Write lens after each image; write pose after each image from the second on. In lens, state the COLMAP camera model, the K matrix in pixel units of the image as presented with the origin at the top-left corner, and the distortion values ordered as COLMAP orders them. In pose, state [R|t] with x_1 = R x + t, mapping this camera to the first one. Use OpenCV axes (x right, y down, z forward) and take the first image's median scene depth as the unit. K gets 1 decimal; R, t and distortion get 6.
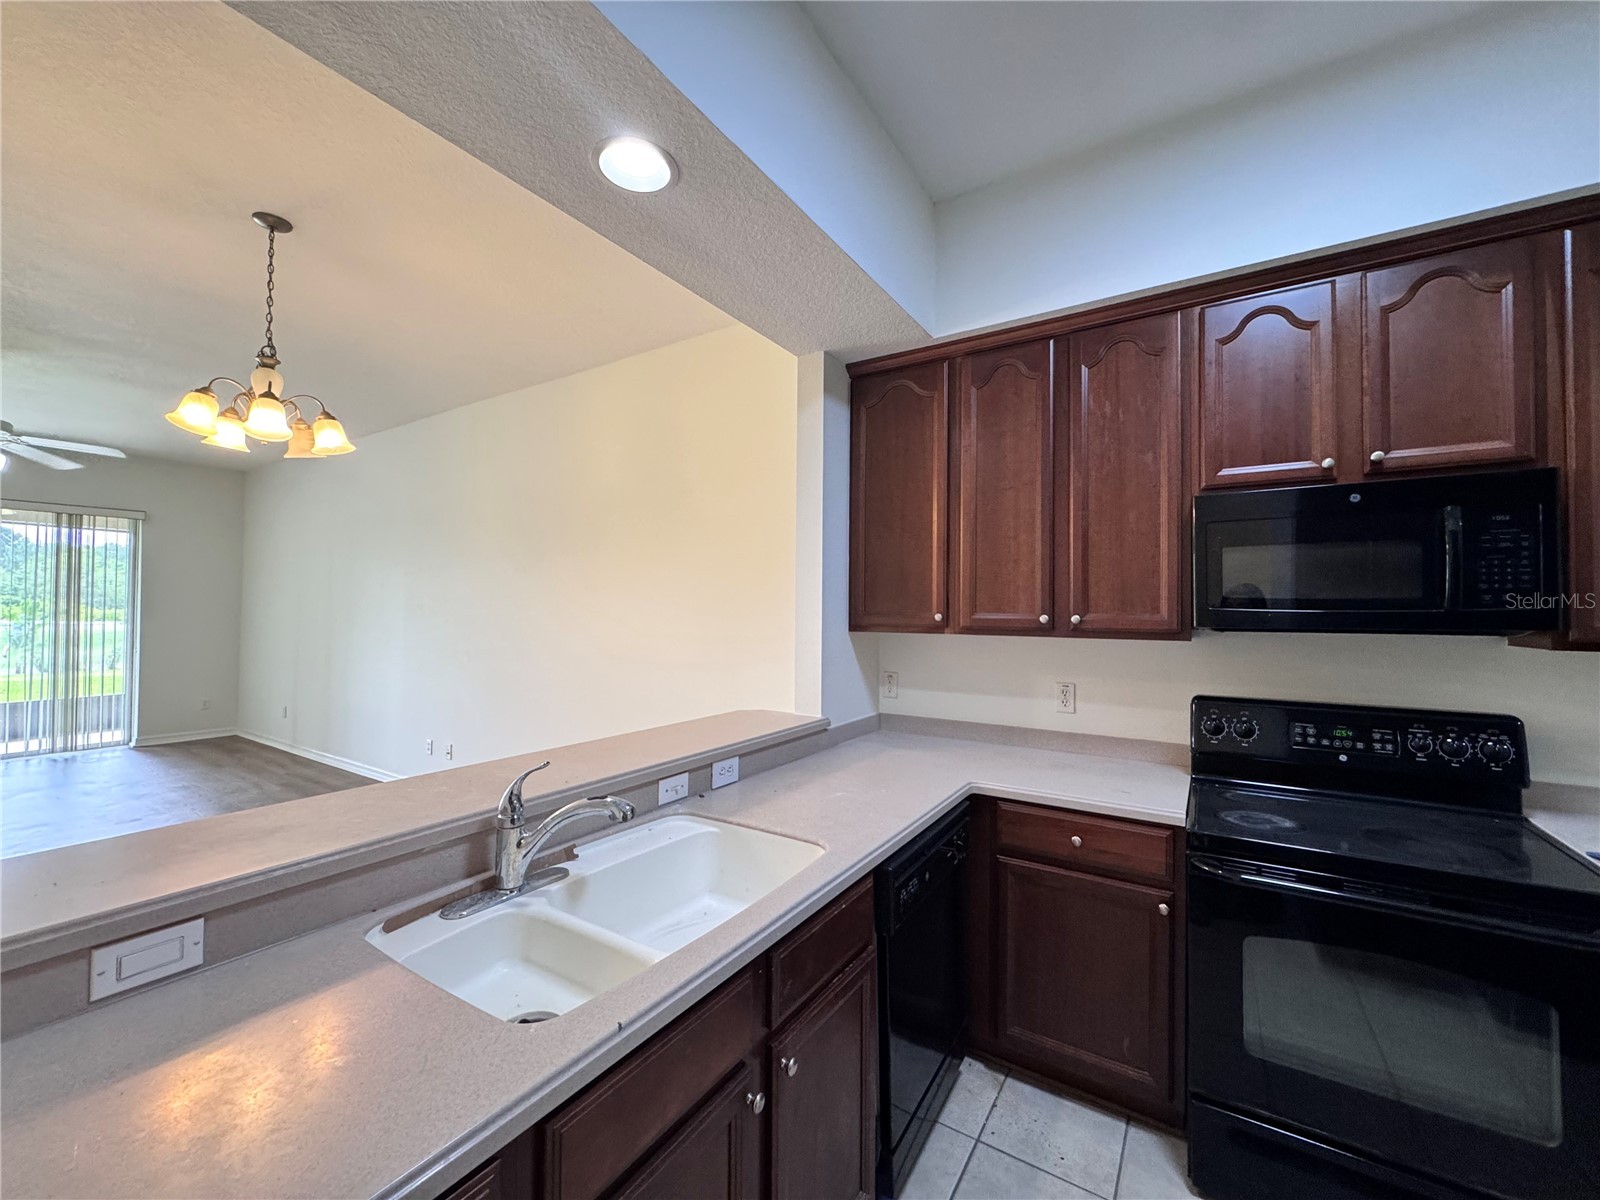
lens RADIAL K [[636.6, 0, 797.9], [0, 636.6, 606.9], [0, 0, 1]] dist [0.000308, -0.000343]
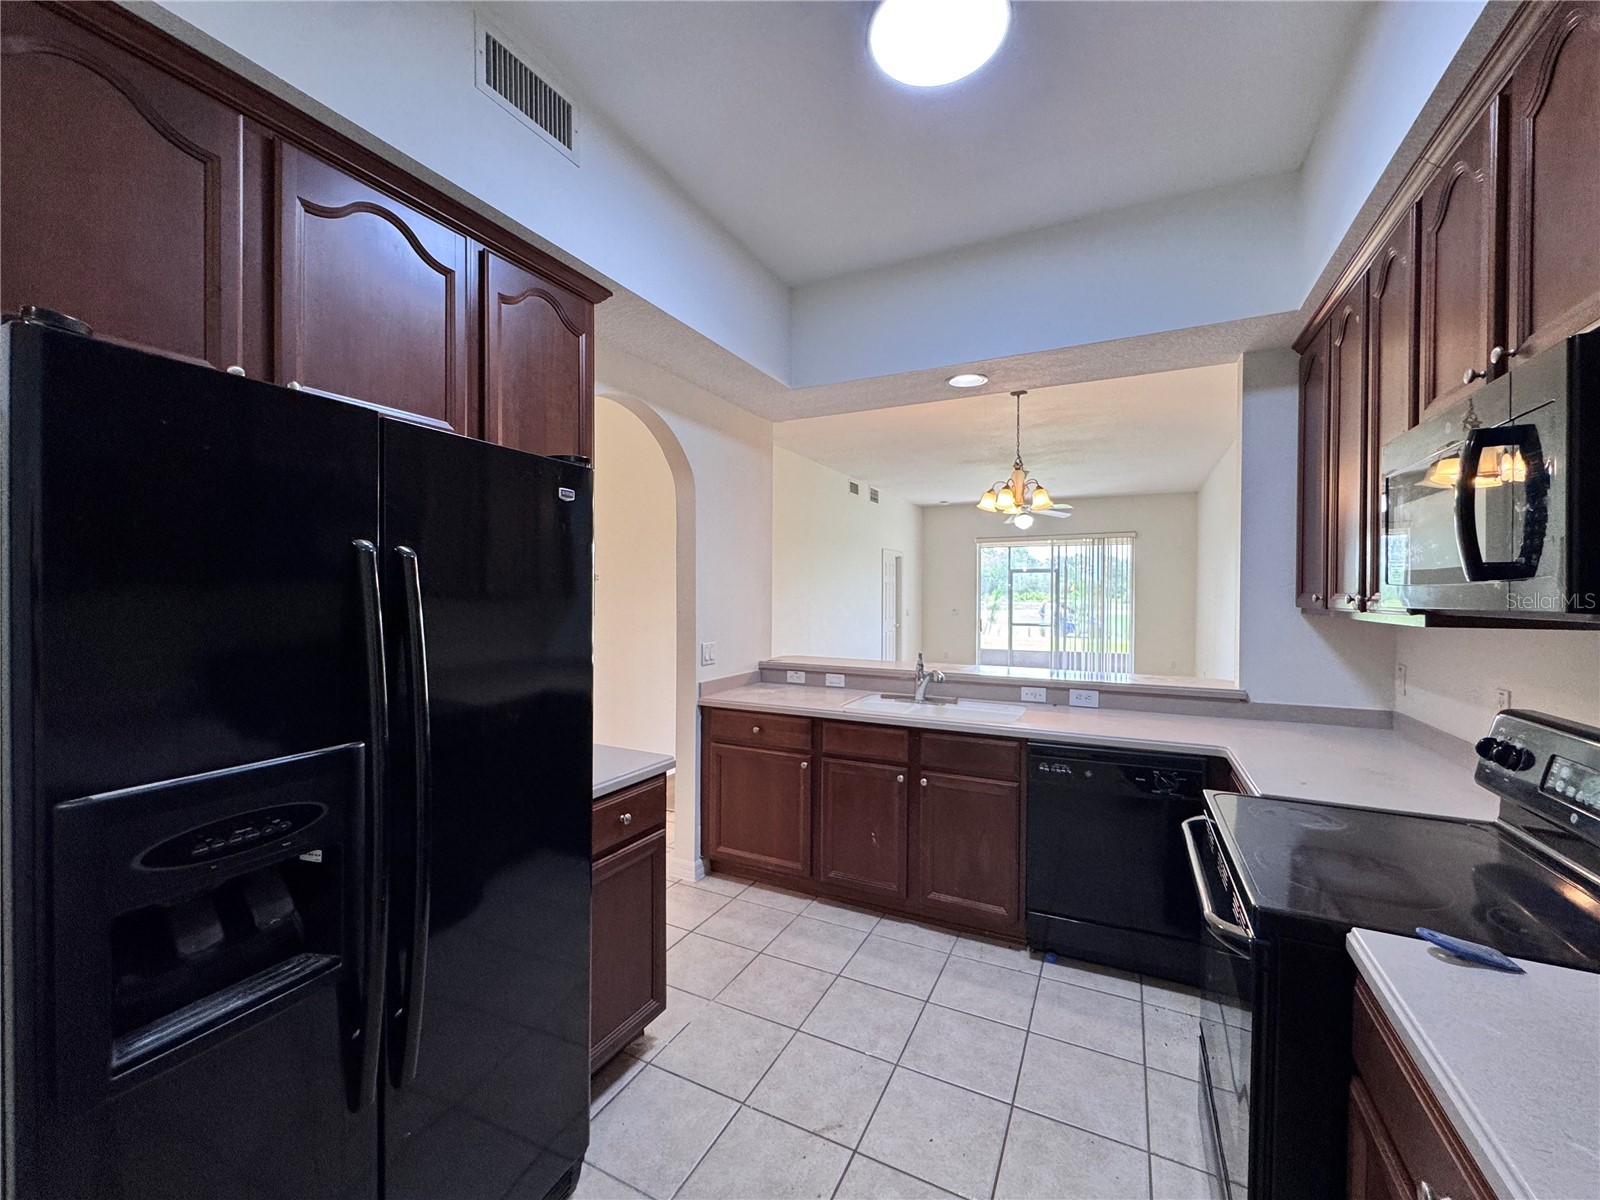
lens RADIAL K [[636.6, 0, 799.1], [0, 636.6, 600.2], [0, 0, 1]] dist [0.000308, -0.000343]
pose [[0.100313, 0.002759, -0.994952, 1.162030], [0.007481, 0.999966, 0.003527, 0.012139], [0.994928, -0.007797, 0.100289, 0.148699]]
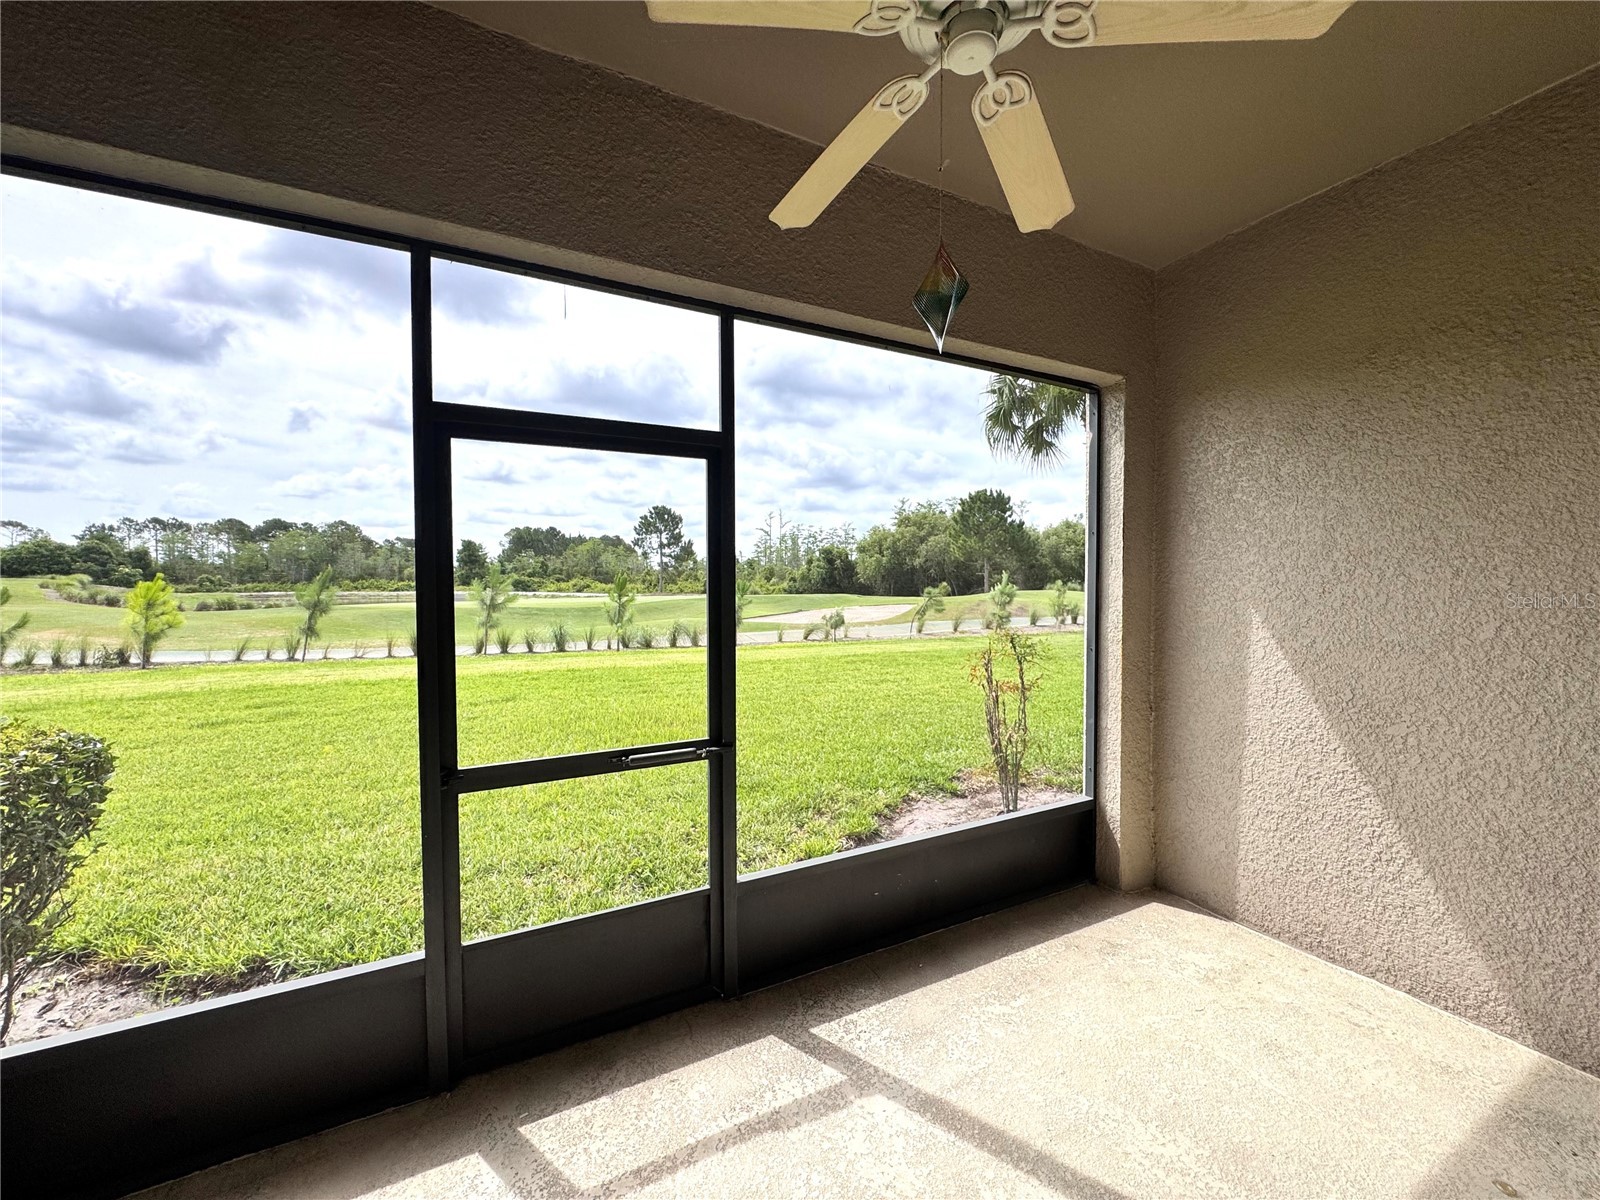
lens RADIAL K [[636.6, 0, 805.8], [0, 636.6, 594.9], [0, 0, 1]] dist [0.000308, -0.000343]
pose [[0.871203, 0.003367, -0.490911, -3.567507], [0.008567, 0.999720, 0.022061, 0.006104], [0.490848, -0.023426, 0.870930, 2.150228]]
